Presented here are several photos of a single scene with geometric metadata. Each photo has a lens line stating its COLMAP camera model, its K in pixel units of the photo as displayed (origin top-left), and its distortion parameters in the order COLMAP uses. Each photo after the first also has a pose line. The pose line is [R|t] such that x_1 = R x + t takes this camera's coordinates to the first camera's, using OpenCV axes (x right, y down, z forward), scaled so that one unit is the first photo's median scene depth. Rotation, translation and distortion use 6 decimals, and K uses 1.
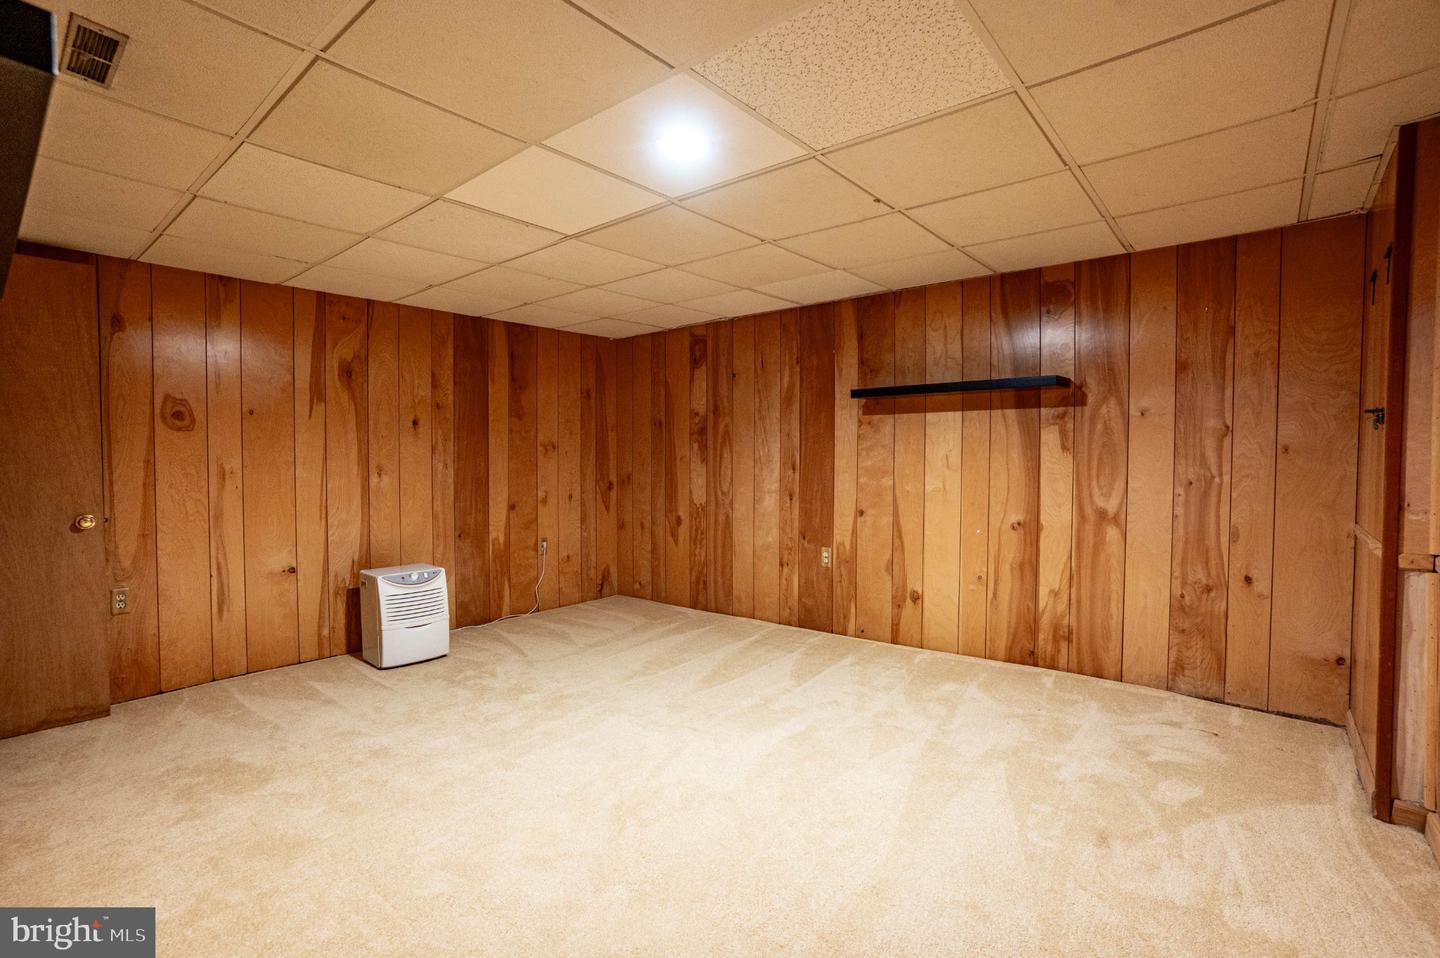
lens RADIAL K [[676.5, 0, 722.6], [0, 676.5, 478.0], [0, 0, 1]] dist [-0.090651, 0.050242]
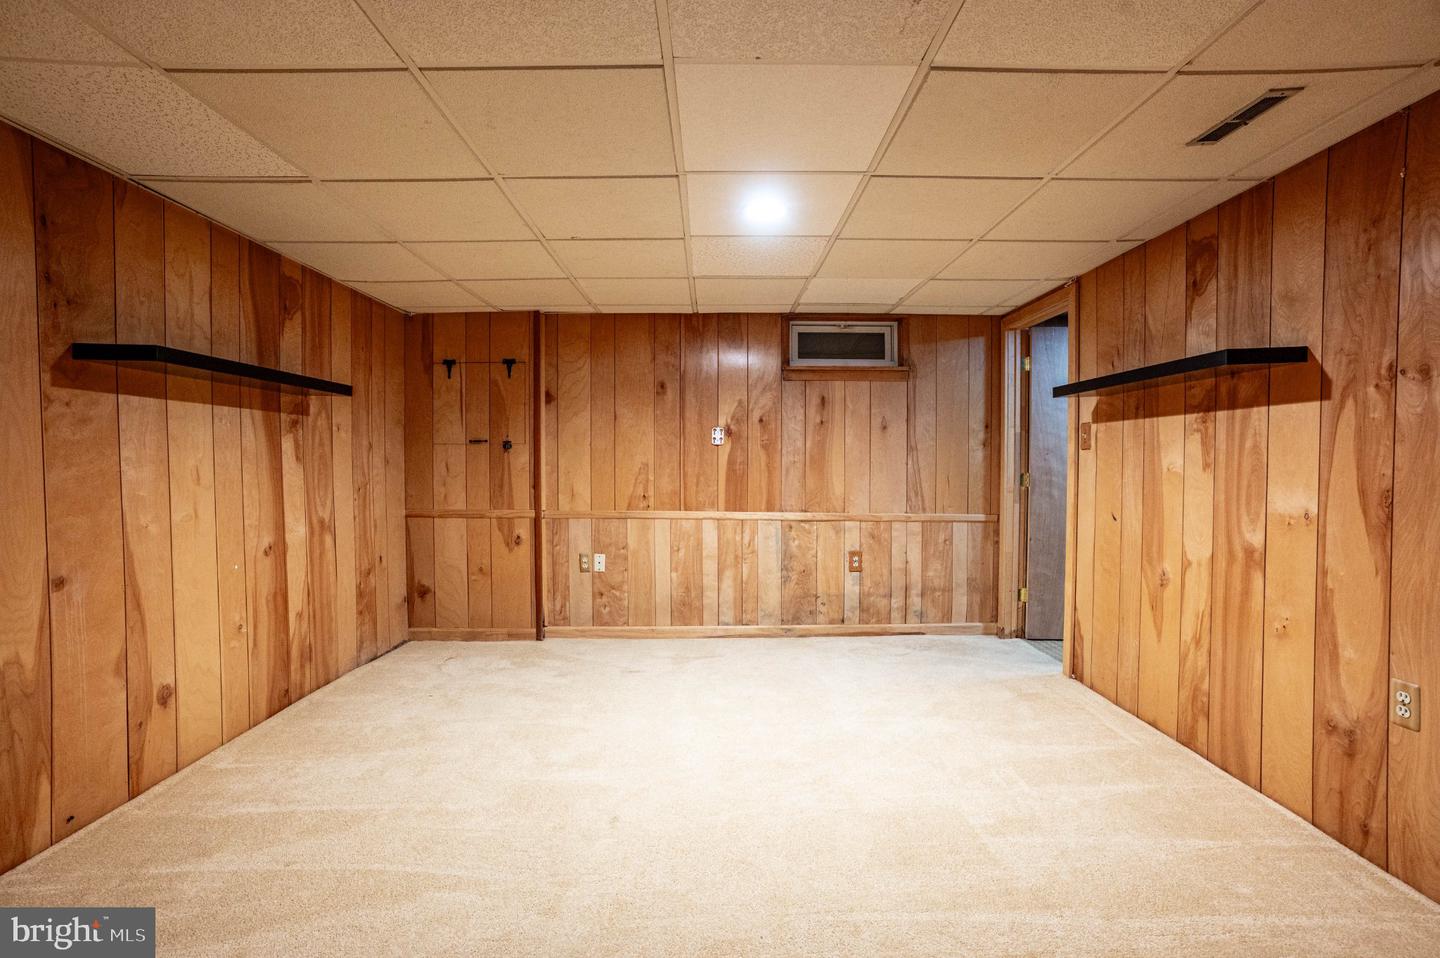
lens RADIAL K [[662.6, 0, 716.3], [0, 662.6, 475.9], [0, 0, 1]] dist [-0.084602, 0.044178]
pose [[-0.644403, -0.006857, 0.764655, -0.460714], [0.031956, 0.998845, 0.035888, -0.027924], [-0.764018, 0.047561, -0.643440, 0.927485]]
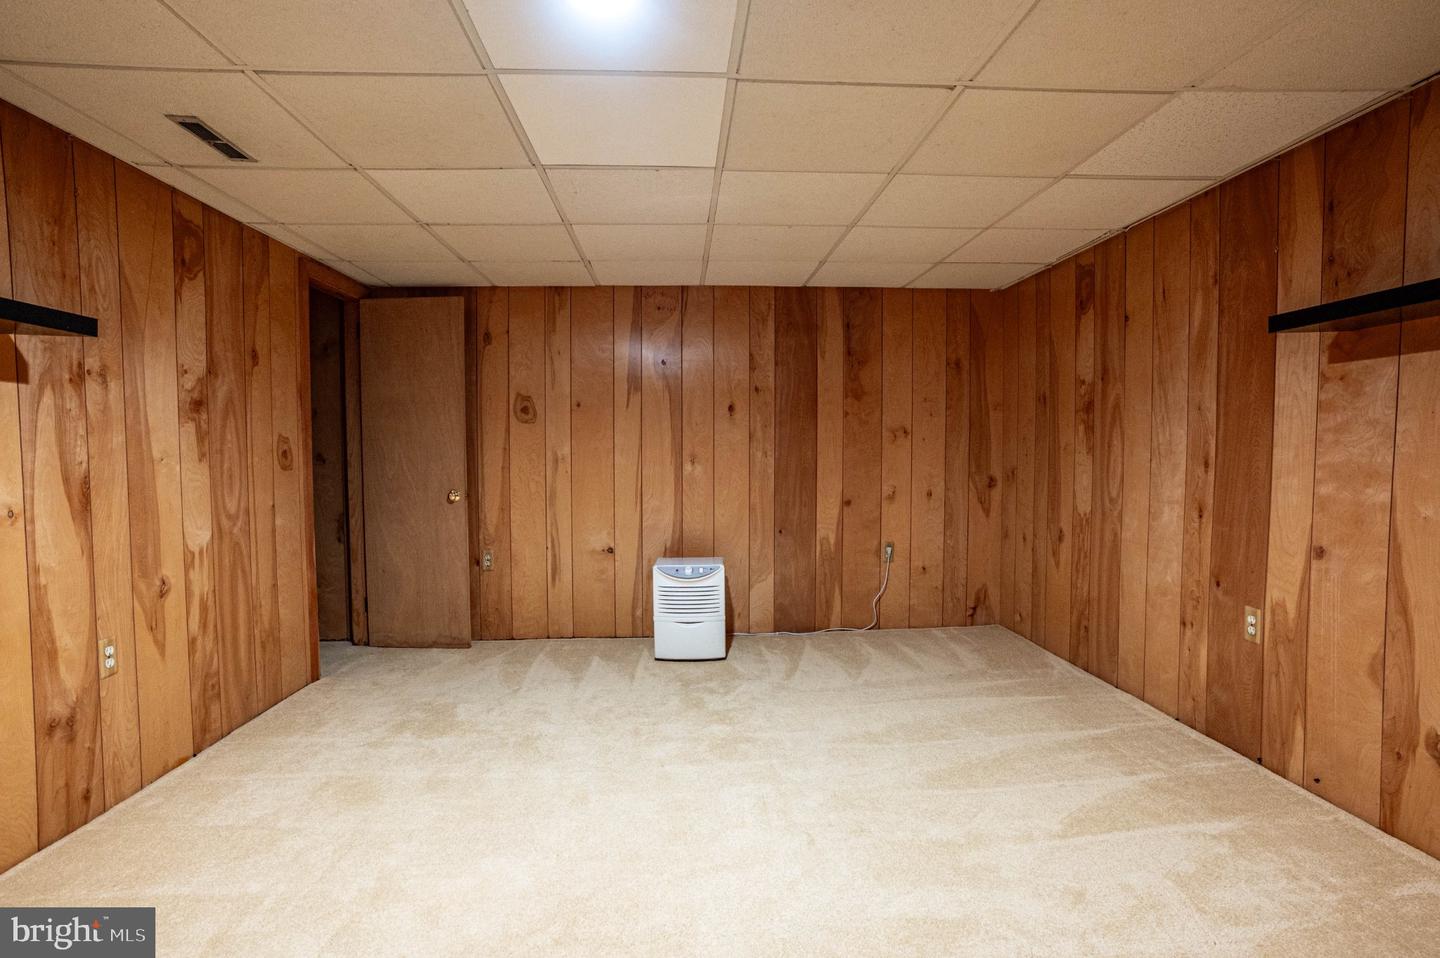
lens RADIAL K [[712.9, 0, 721.3], [0, 712.9, 473.3], [0, 0, 1]] dist [-0.095899, 0.057388]
pose [[0.678064, 0.027900, -0.734473, 0.278873], [-0.019978, 0.999610, 0.019528, -0.010282], [0.734731, 0.001432, 0.678357, 0.303013]]
